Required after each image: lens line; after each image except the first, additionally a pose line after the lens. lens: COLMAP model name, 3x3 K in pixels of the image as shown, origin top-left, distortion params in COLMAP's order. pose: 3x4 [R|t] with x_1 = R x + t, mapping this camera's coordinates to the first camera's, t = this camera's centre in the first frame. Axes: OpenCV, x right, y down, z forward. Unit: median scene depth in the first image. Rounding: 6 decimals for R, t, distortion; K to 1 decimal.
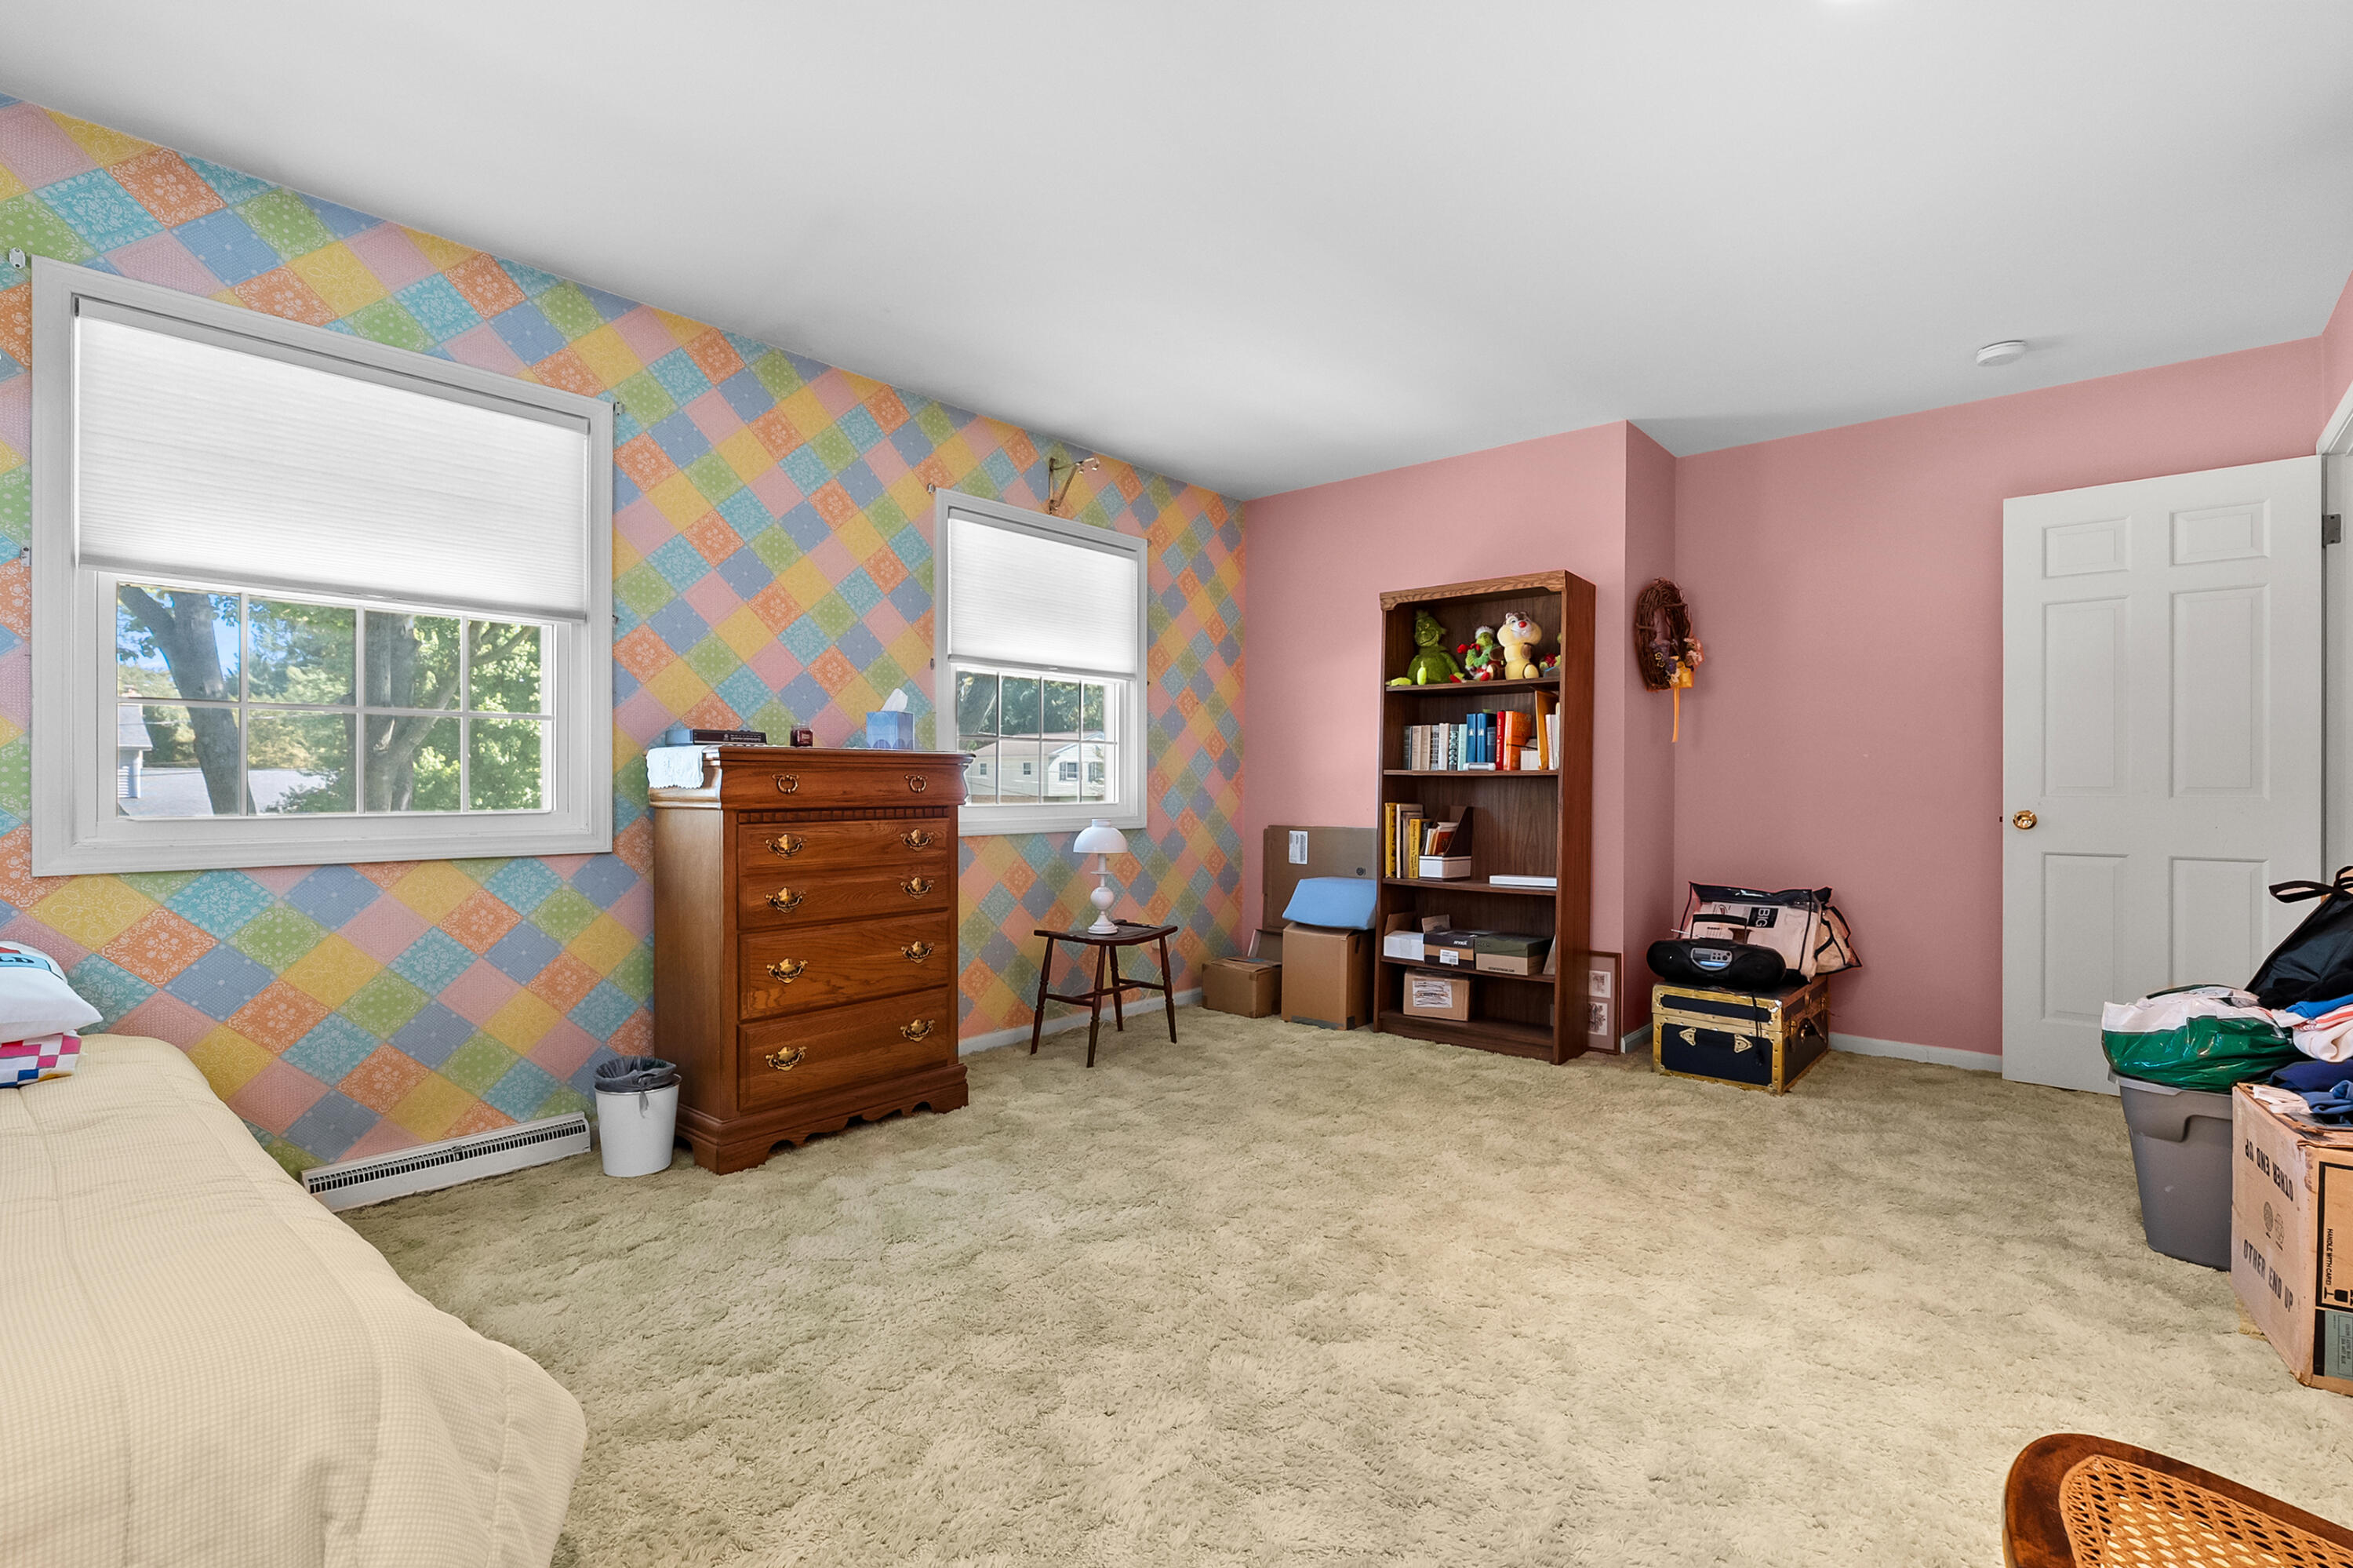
lens RADIAL K [[1076.2, 0, 1112.9], [0, 1076.2, 778.7], [0, 0, 1]] dist [-0.007987, 0.001093]
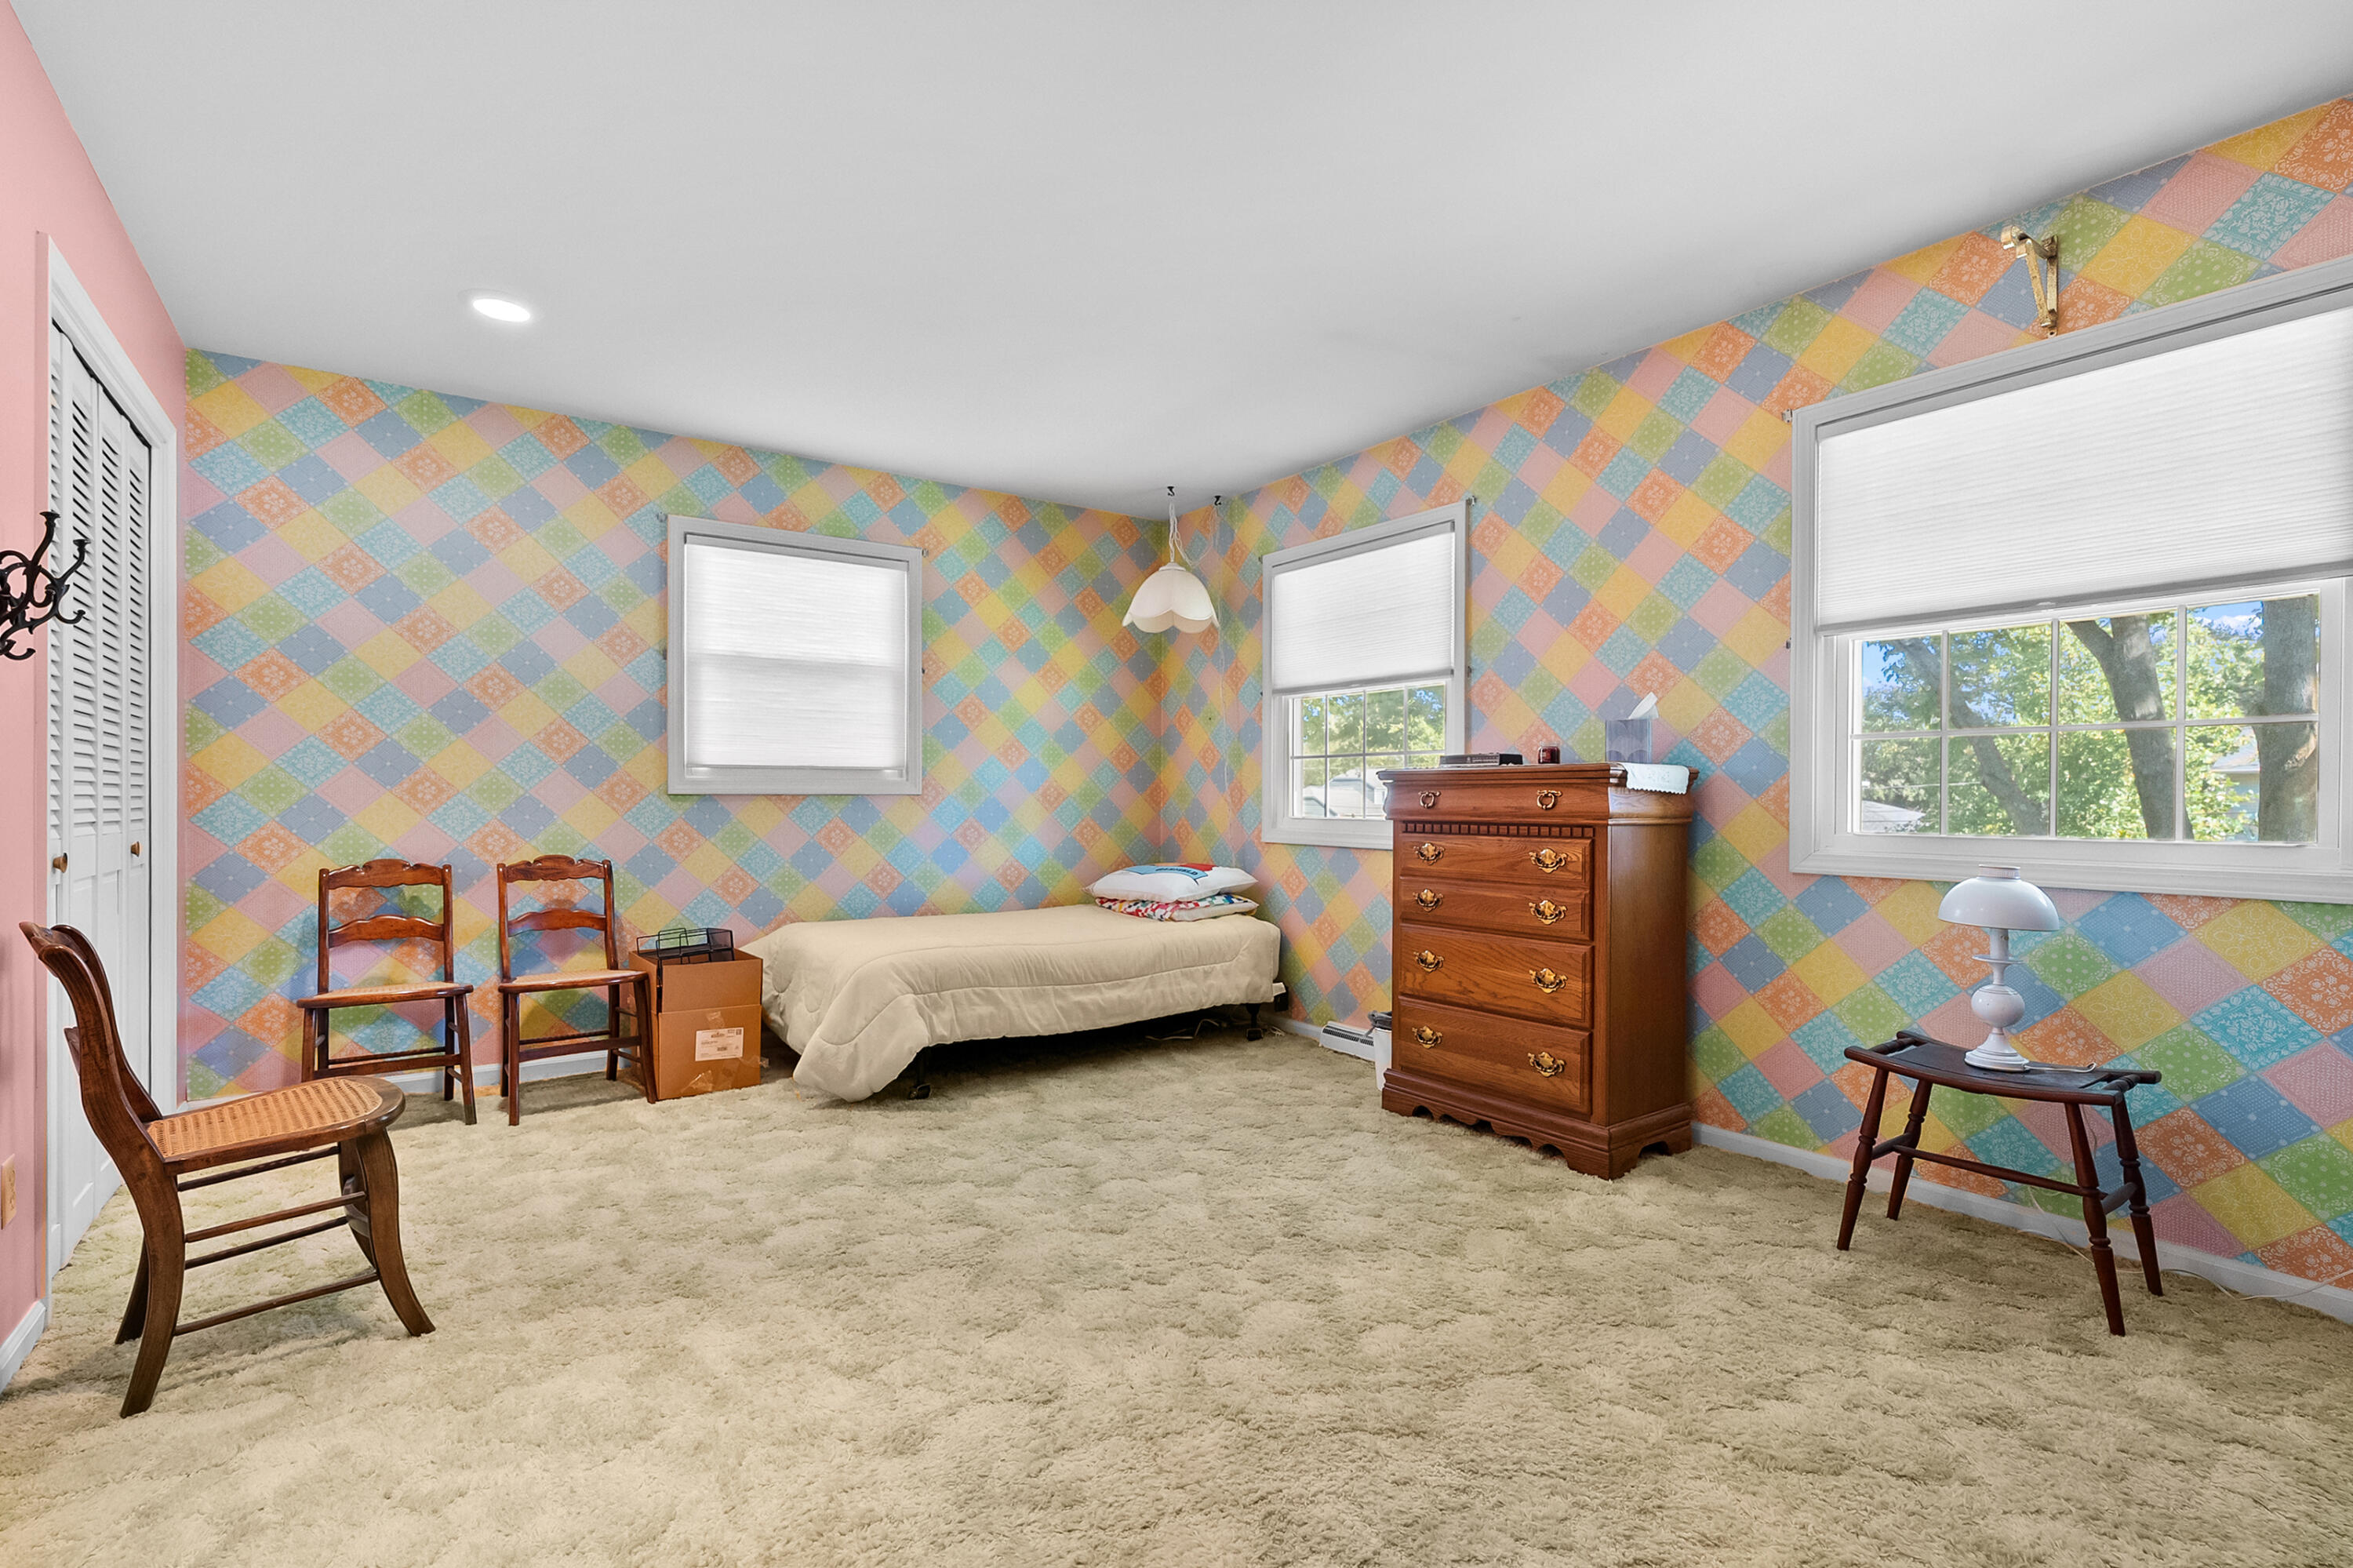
lens RADIAL K [[1076.2, 0, 1173.0], [0, 1076.2, 794.8], [0, 0, 1]] dist [-0.007987, 0.001093]
pose [[-0.212185, -0.008843, -0.977189, 0.793136], [-0.005232, 0.999955, -0.007913, 0.009489], [0.977215, 0.003433, -0.212222, 0.877743]]
